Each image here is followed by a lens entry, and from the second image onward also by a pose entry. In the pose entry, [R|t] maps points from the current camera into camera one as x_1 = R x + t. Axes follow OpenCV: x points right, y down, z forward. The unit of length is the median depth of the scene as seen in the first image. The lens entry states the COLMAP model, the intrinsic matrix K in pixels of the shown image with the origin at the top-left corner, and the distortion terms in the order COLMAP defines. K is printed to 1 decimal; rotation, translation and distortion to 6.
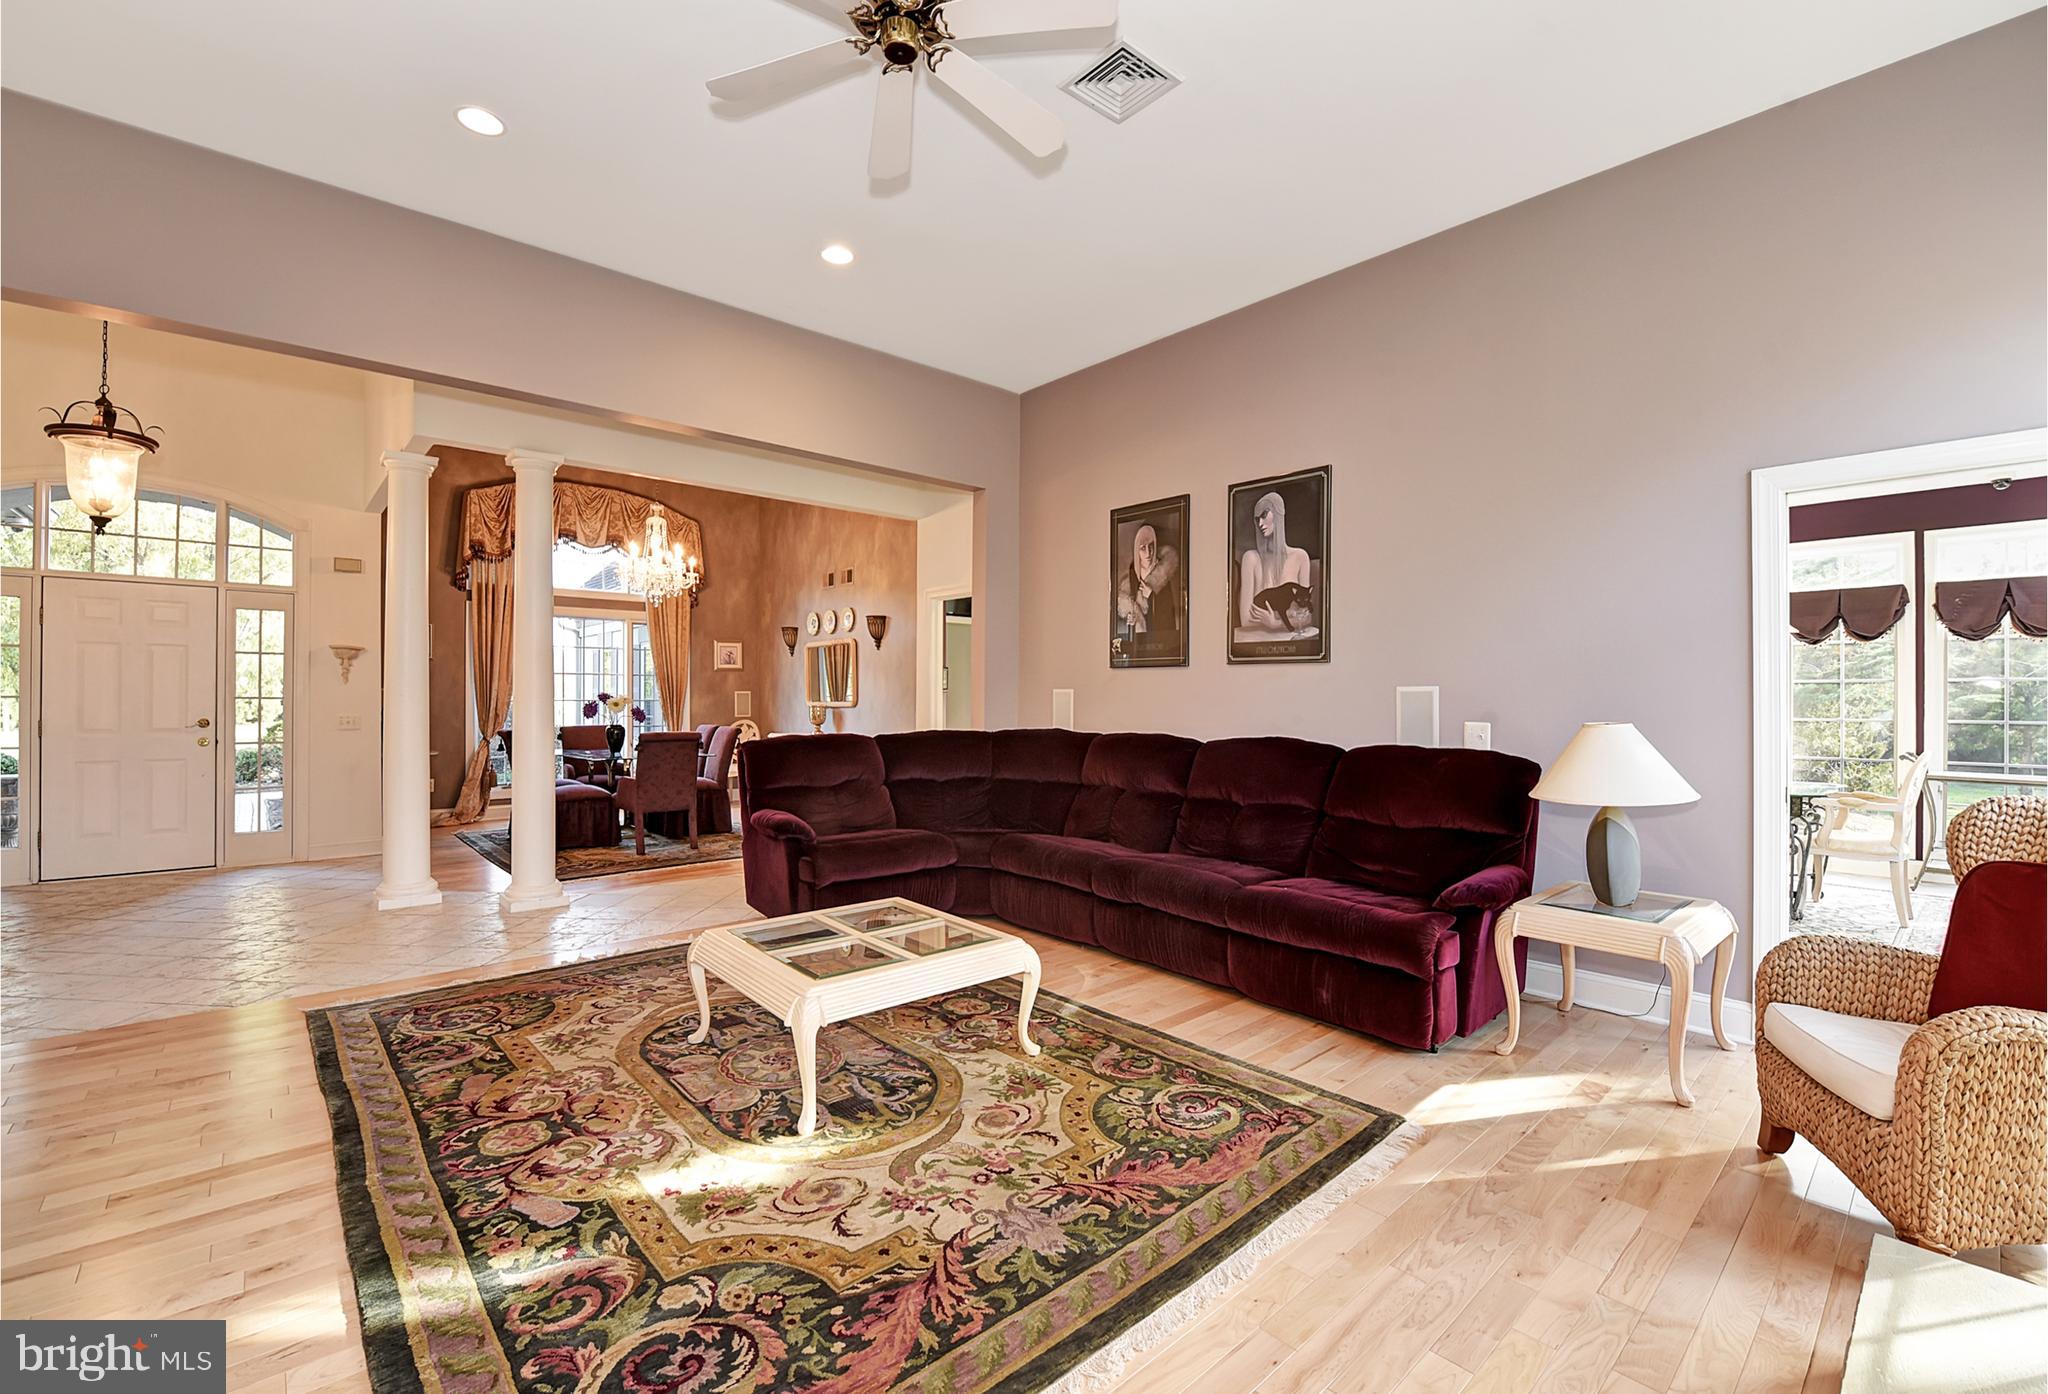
lens RADIAL K [[925.4, 0, 1019.0], [0, 925.4, 694.0], [0, 0, 1]] dist [-0.001621, -0.001160]
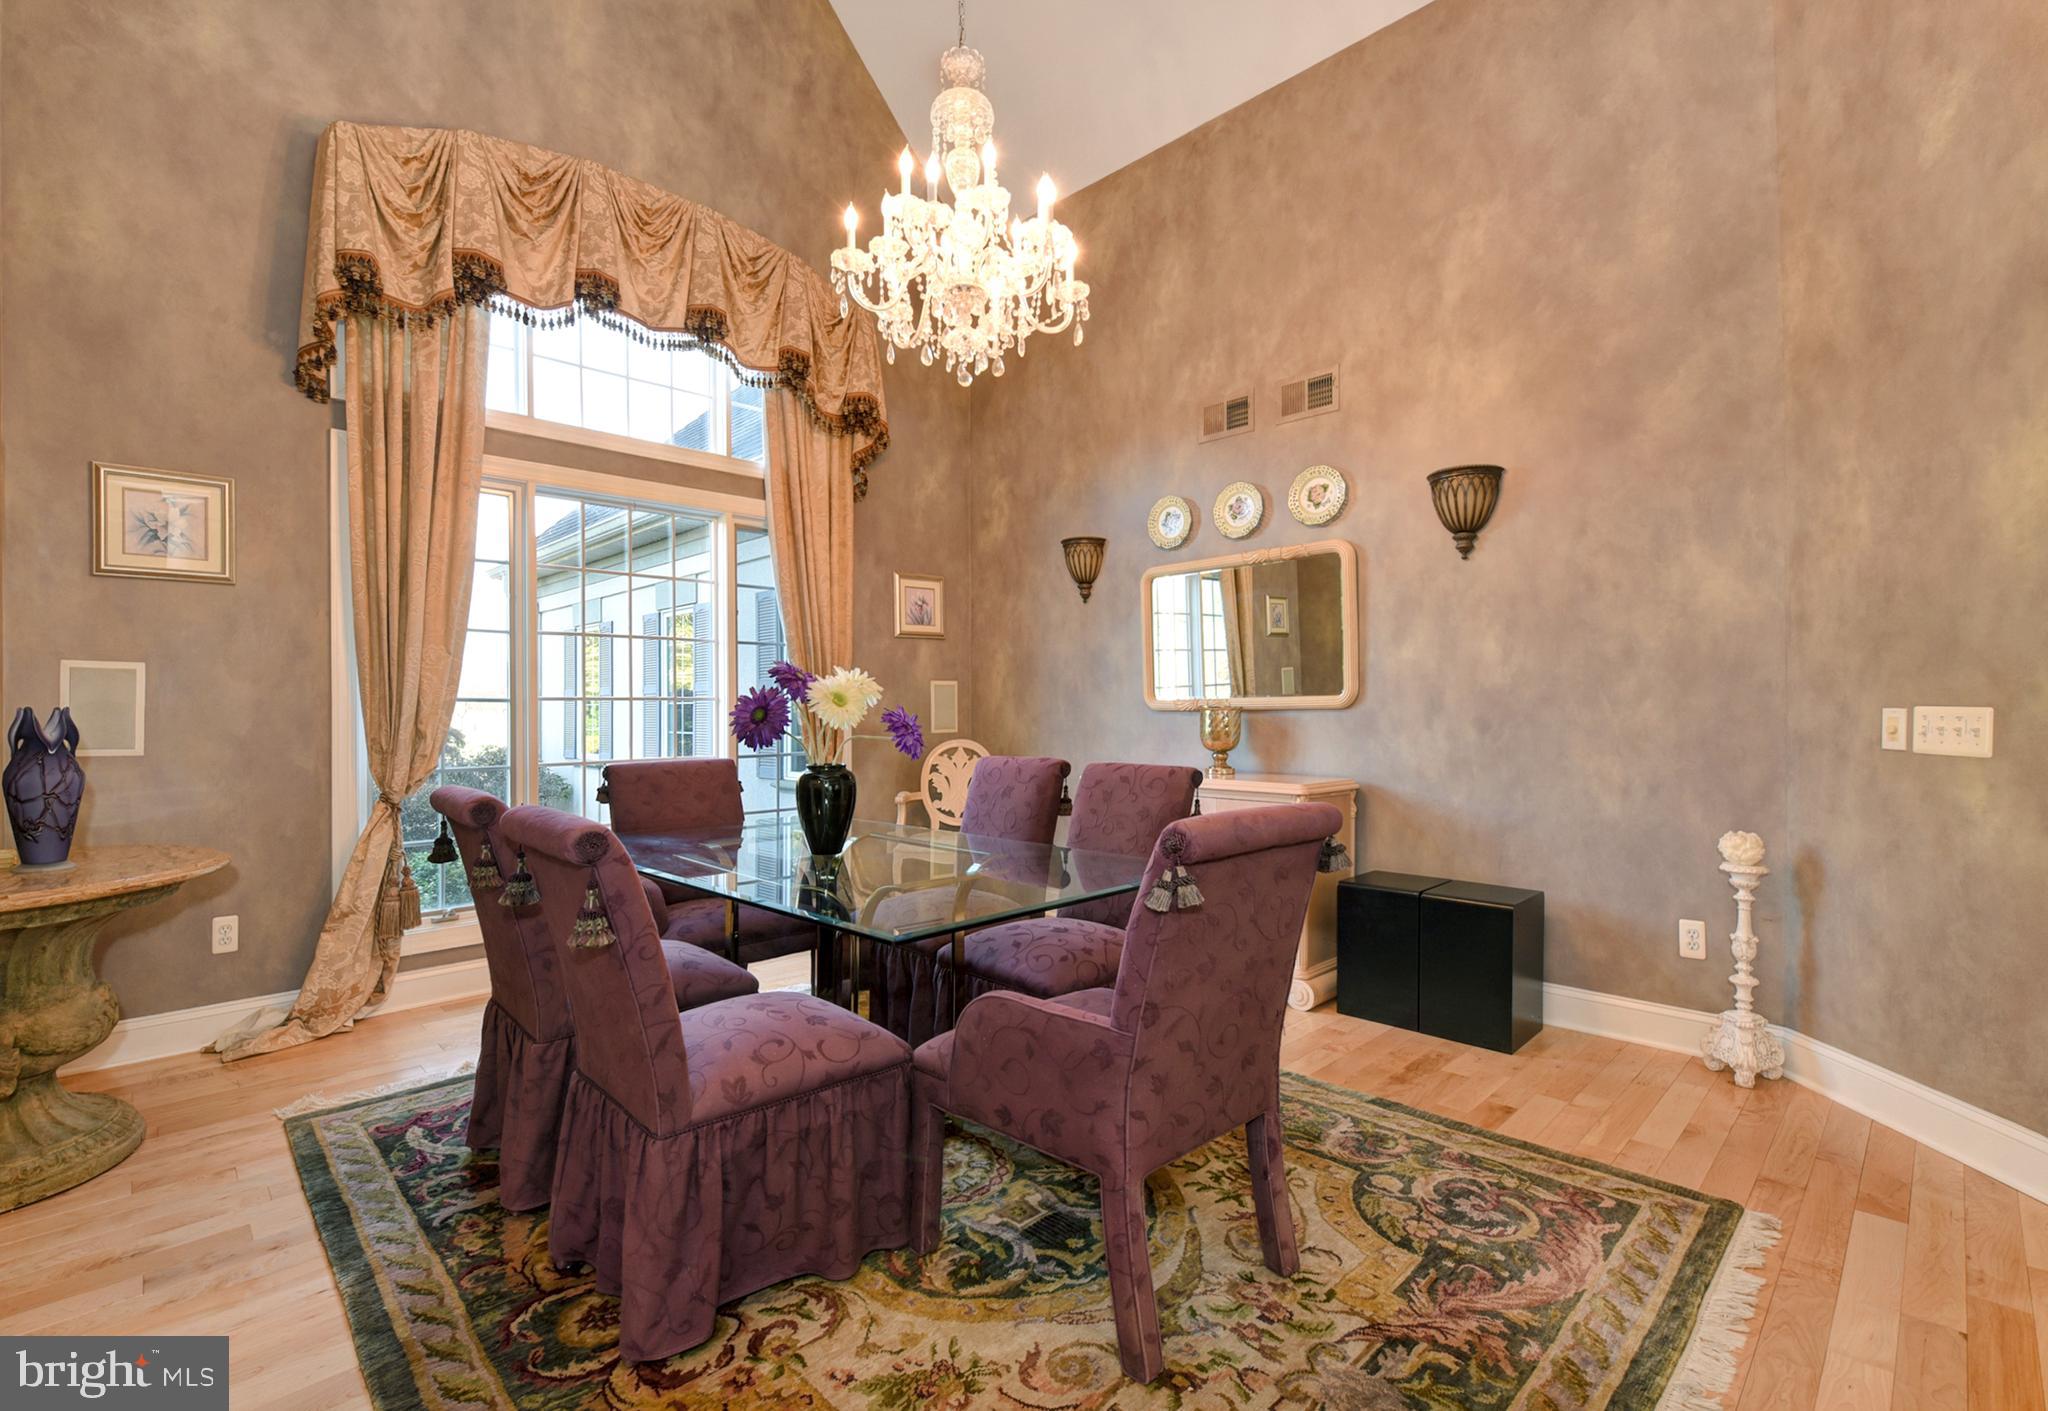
lens RADIAL K [[925.4, 0, 1037.7], [0, 925.4, 713.9], [0, 0, 1]] dist [-0.001621, -0.001160]
pose [[0.996447, -0.004754, 0.084085, -0.330804], [0.003858, 0.999934, 0.010812, 0.010650], [-0.084131, -0.010450, 0.996400, 0.578240]]
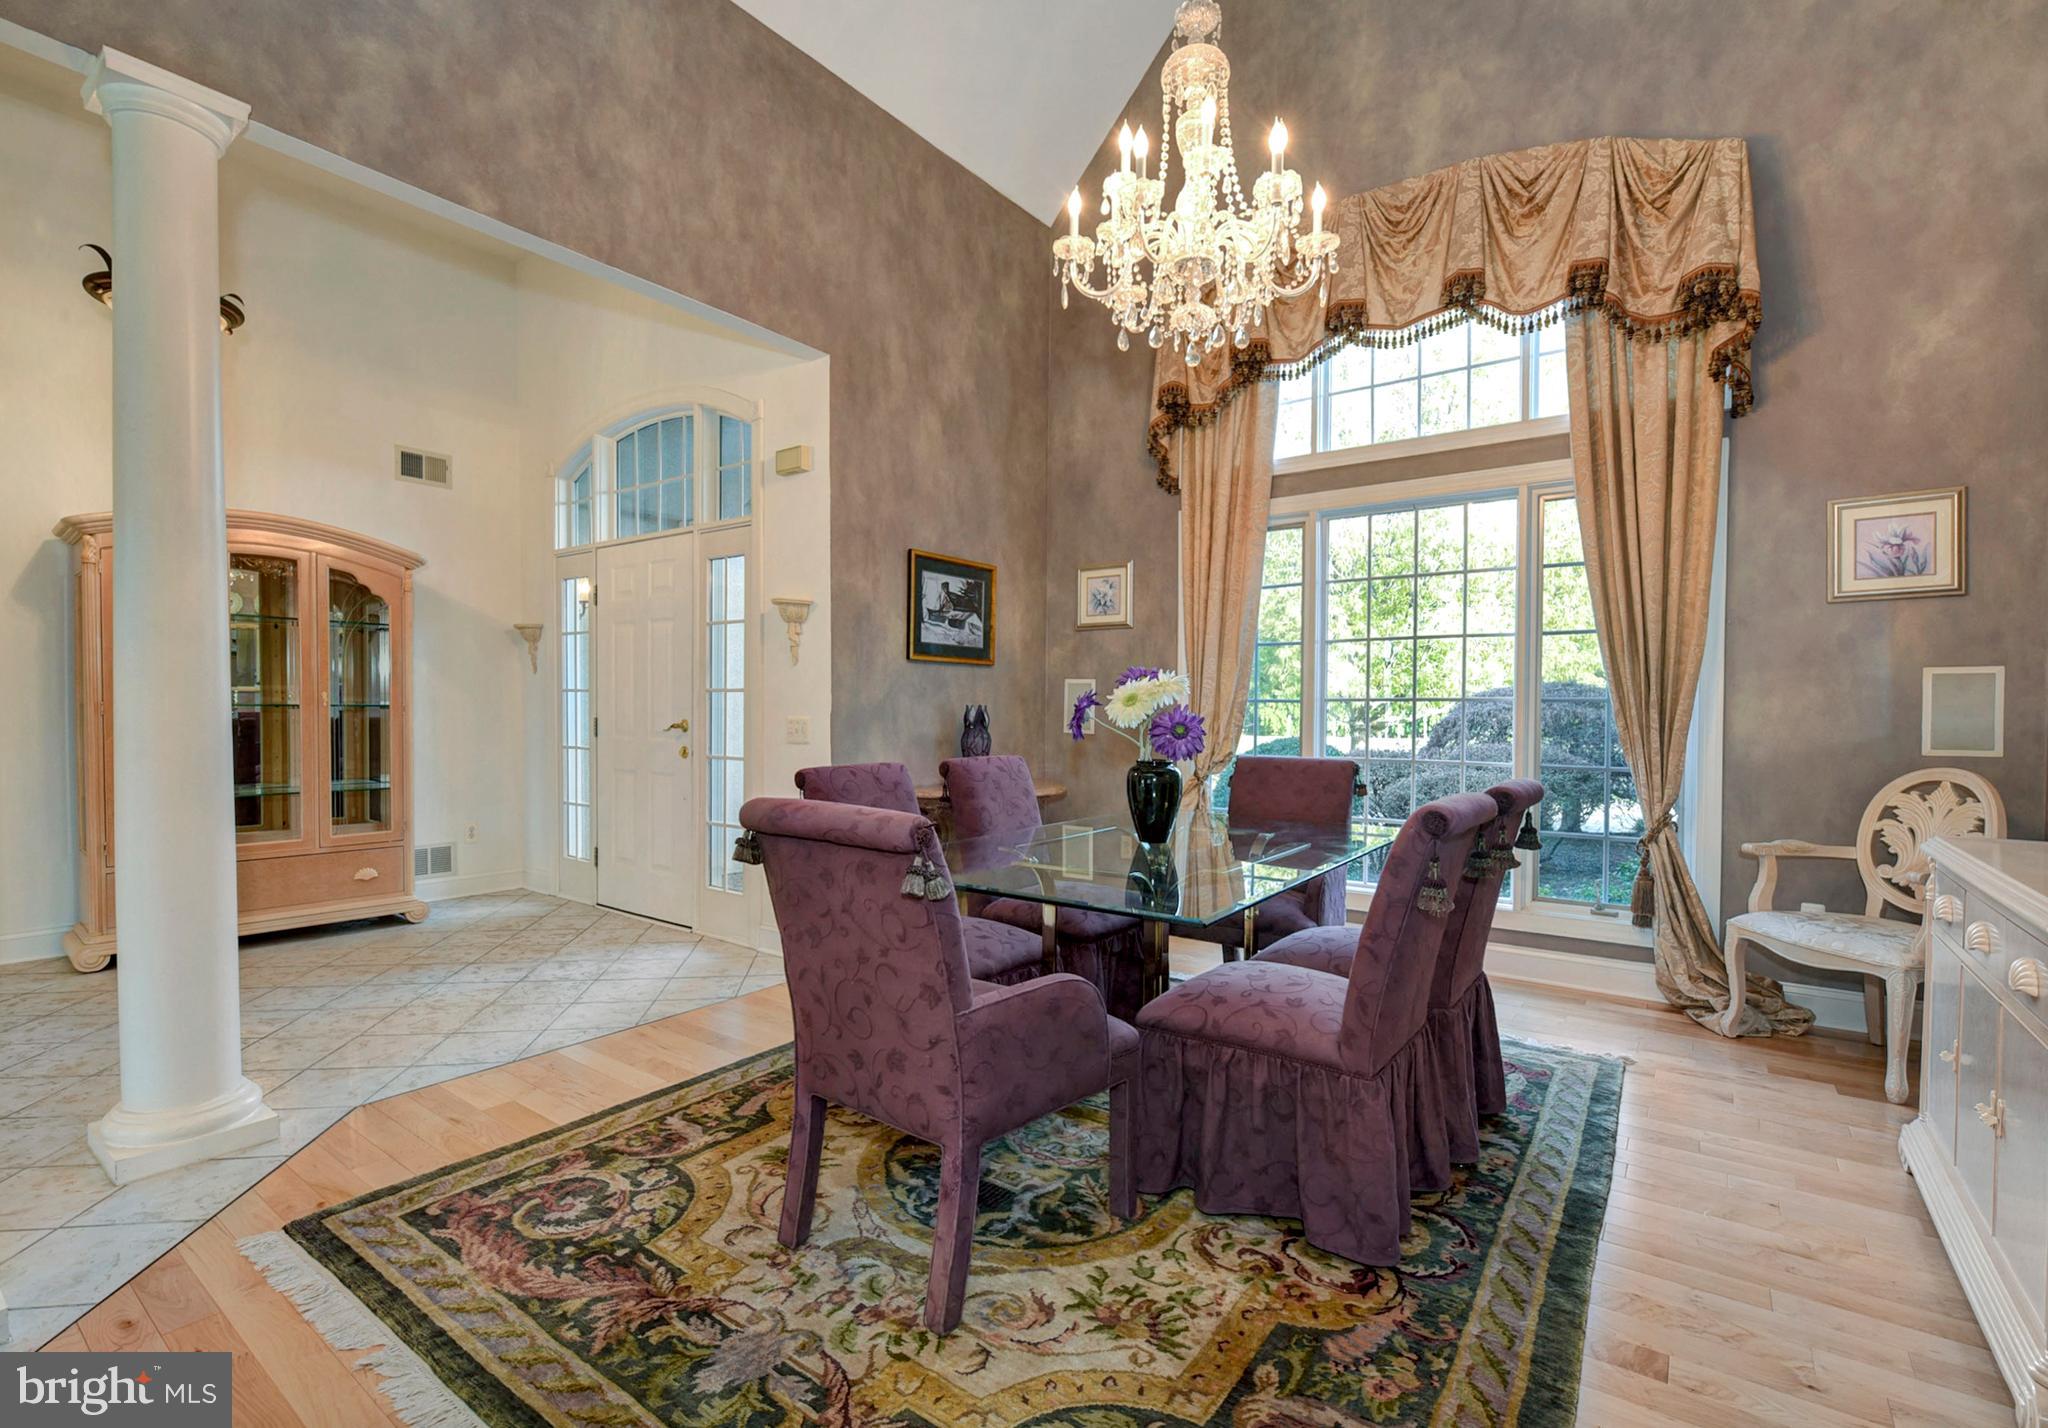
lens RADIAL K [[934.8, 0, 966.2], [0, 934.8, 724.7], [0, 0, 1]] dist [0.002777, 0.000079]
pose [[0.217131, 0.020465, -0.975928, -0.095642], [-0.002448, 0.999788, 0.020421, 0.011087], [0.976139, -0.002045, 0.217135, 0.728955]]
